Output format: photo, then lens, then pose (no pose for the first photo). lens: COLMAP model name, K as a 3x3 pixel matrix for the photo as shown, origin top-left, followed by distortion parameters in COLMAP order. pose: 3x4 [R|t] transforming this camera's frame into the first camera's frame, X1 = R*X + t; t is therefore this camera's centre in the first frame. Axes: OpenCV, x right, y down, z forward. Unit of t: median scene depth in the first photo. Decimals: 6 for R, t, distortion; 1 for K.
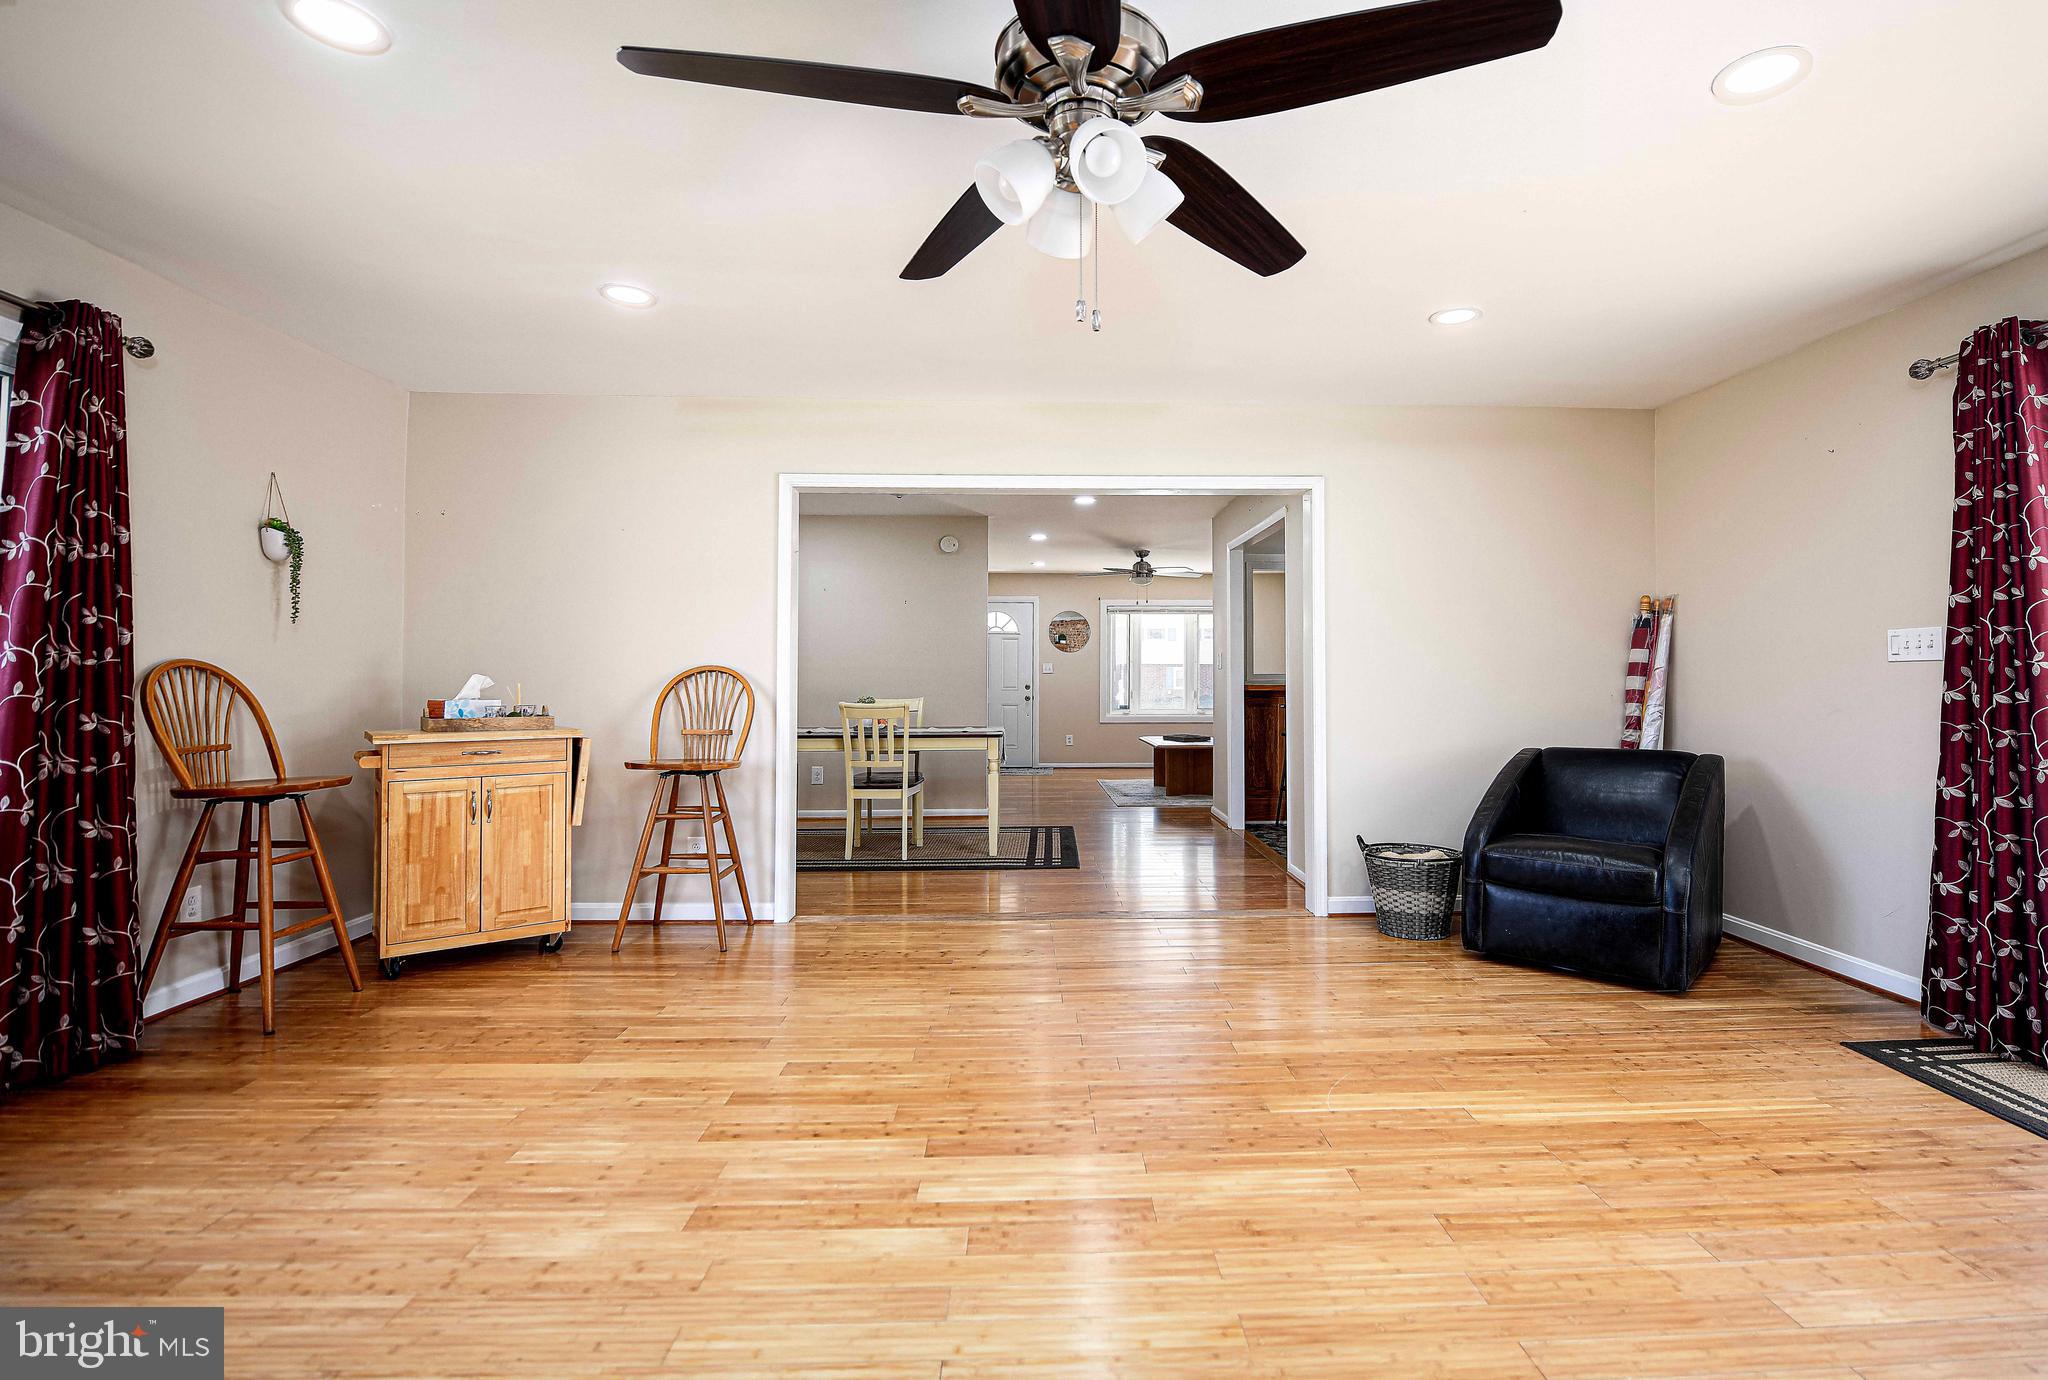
lens RADIAL K [[1000.3, 0, 1035.3], [0, 1000.3, 678.9], [0, 0, 1]] dist [-0.011840, -0.000139]
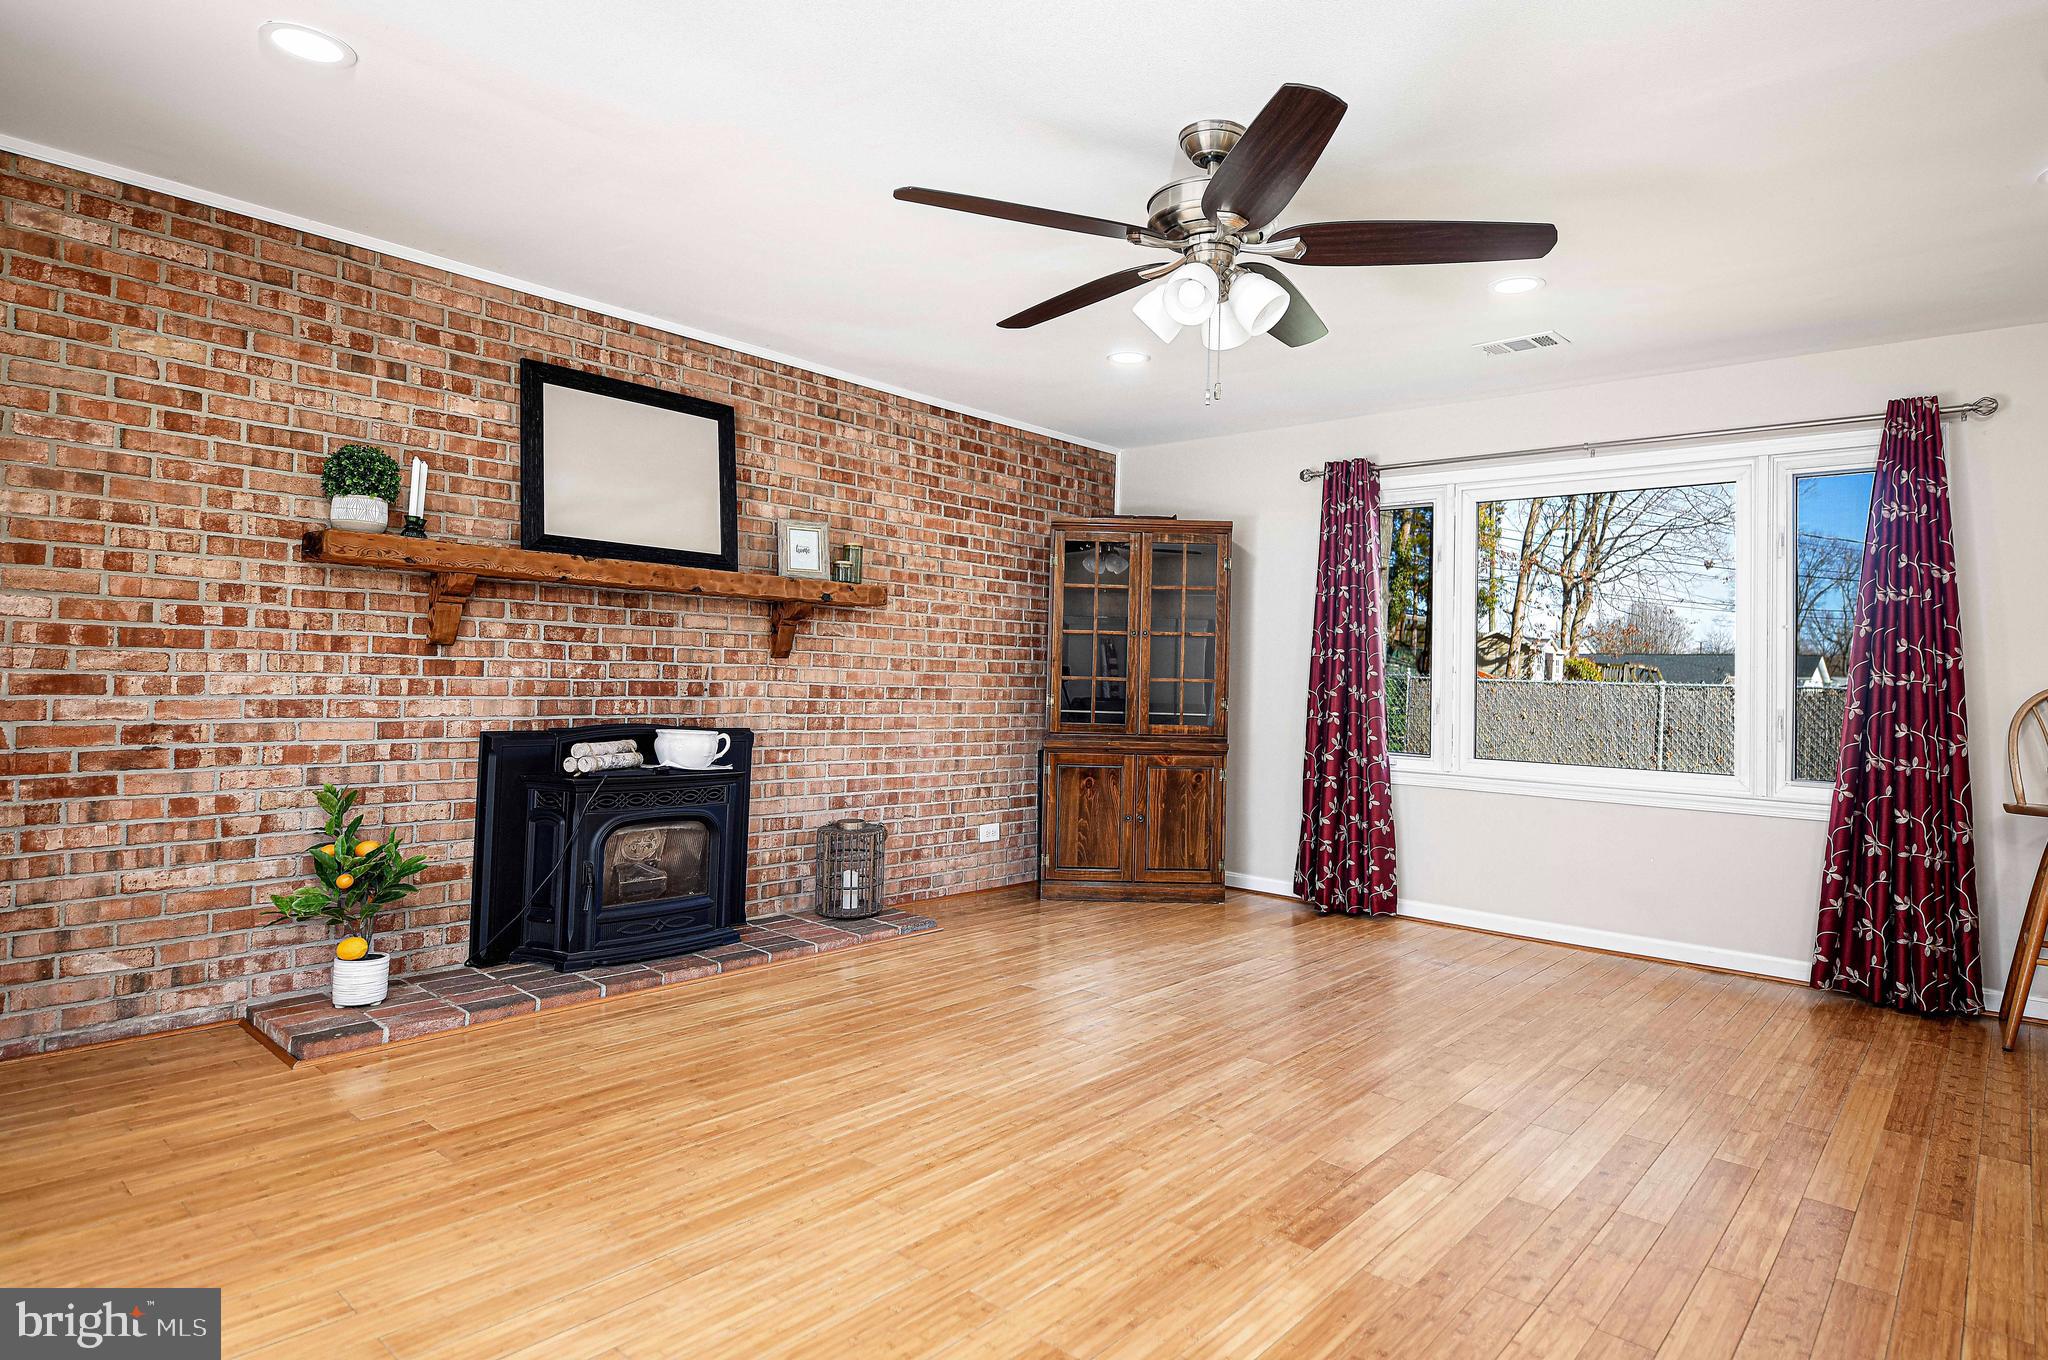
lens RADIAL K [[1113.5, 0, 1085.3], [0, 1113.5, 643.5], [0, 0, 1]] dist [-0.004629, -0.001990]
pose [[-0.661660, -0.042083, -0.748622, 0.903528], [-0.028960, 0.999113, -0.030569, 0.007934], [0.749244, 0.001454, -0.662292, 1.328030]]
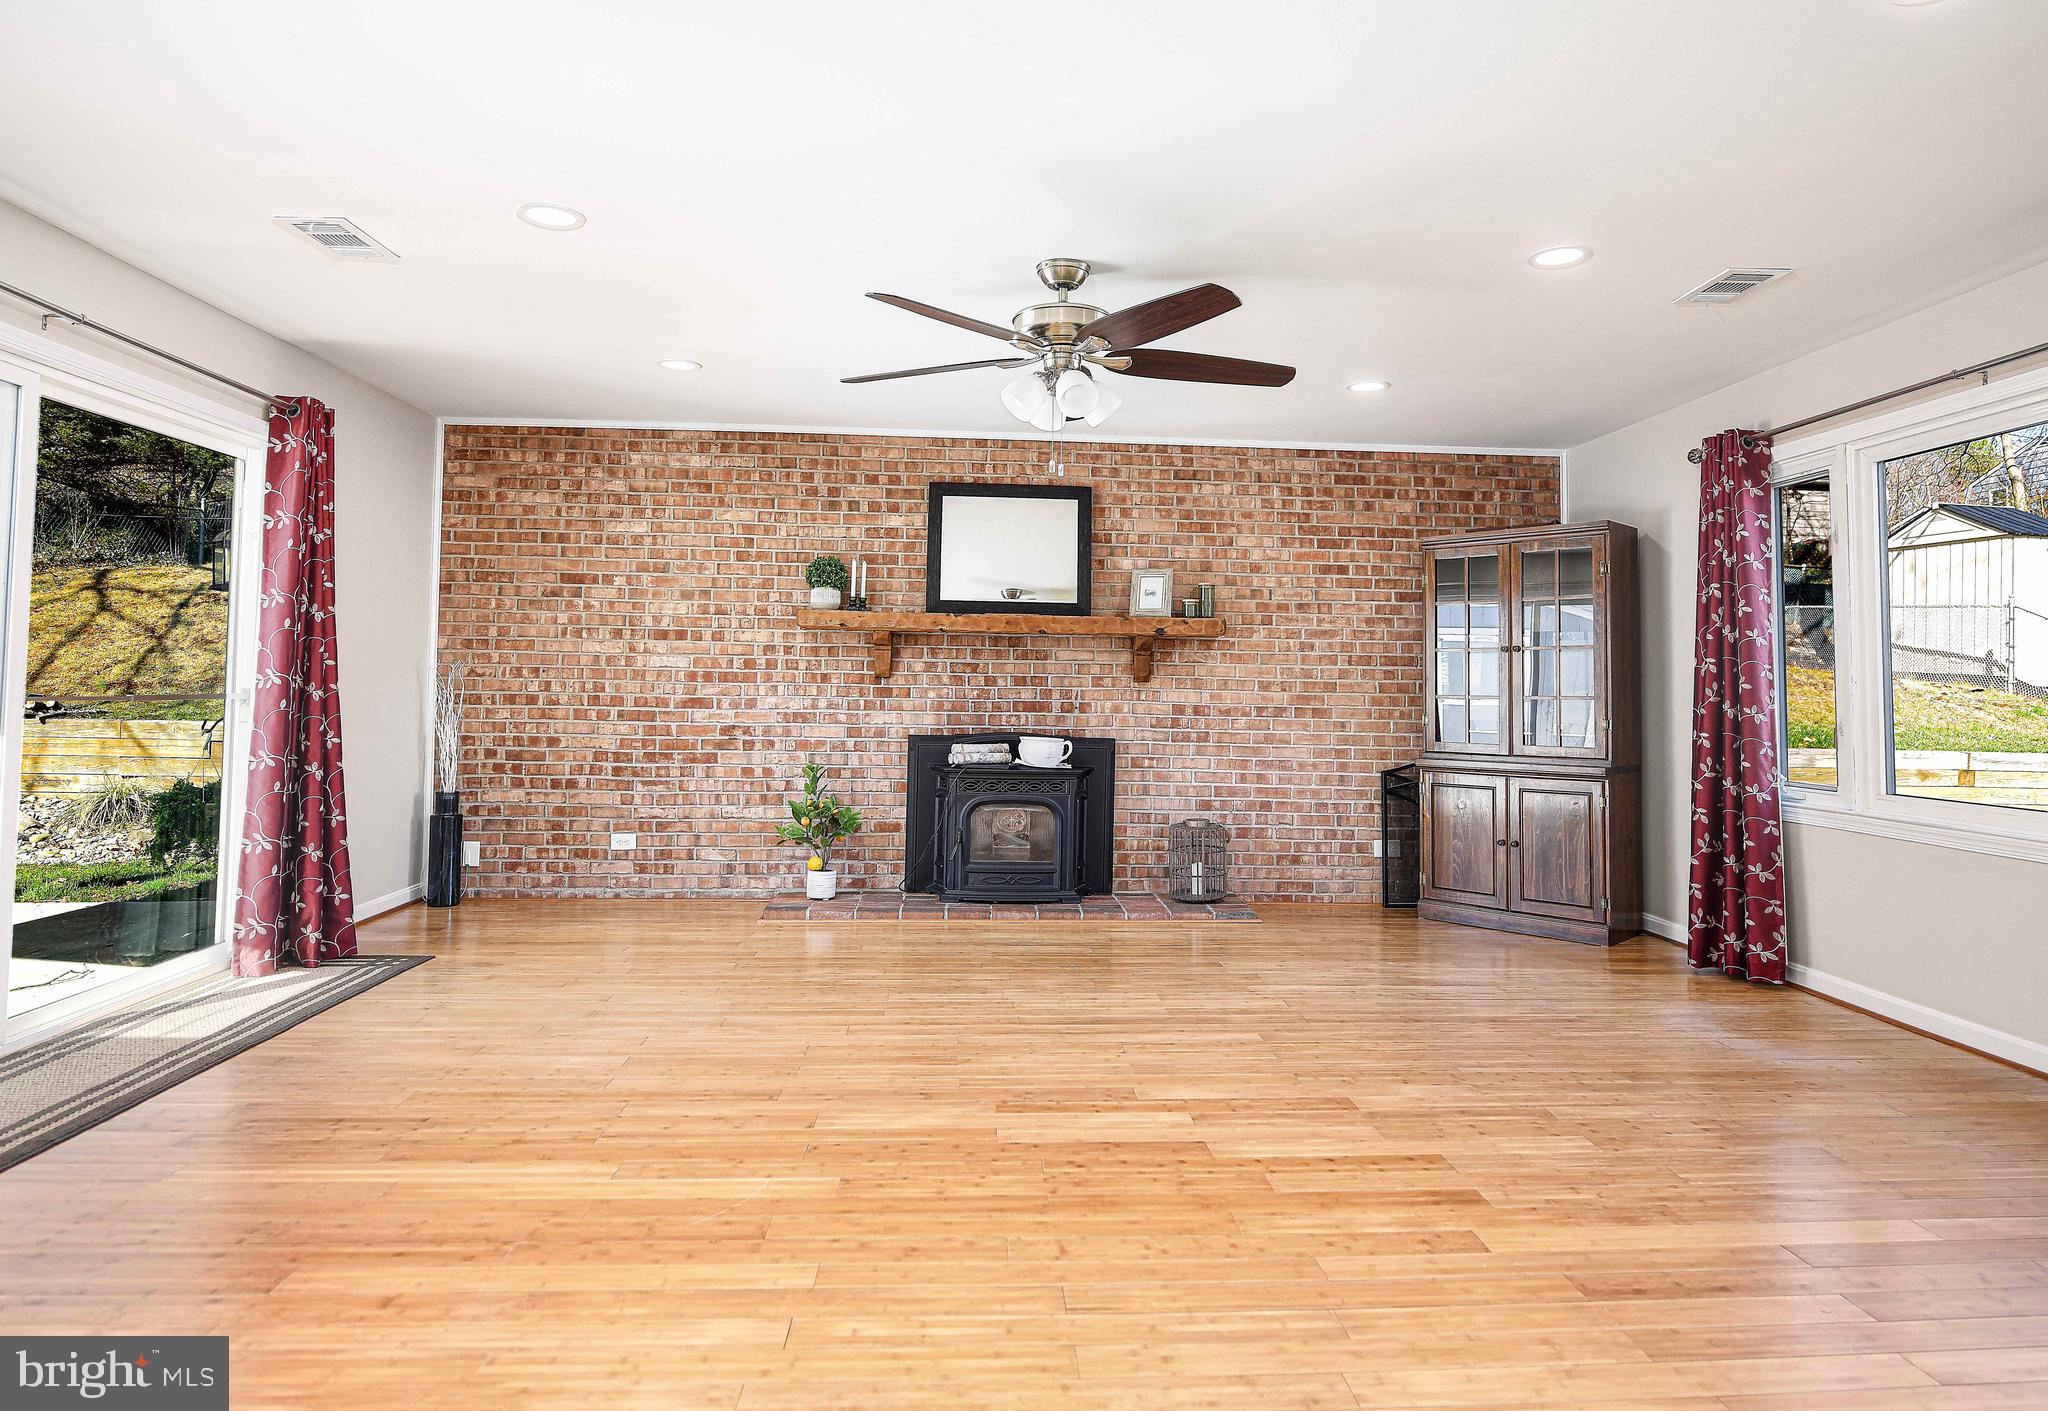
lens RADIAL K [[1157.0, 0, 1037.5], [0, 1157.0, 642.0], [0, 0, 1]] dist [-0.005088, -0.002528]
pose [[-0.998566, -0.018643, -0.050192, 0.129720], [-0.016664, 0.999079, -0.039550, 0.004879], [0.050883, -0.038657, -0.997956, 2.128460]]
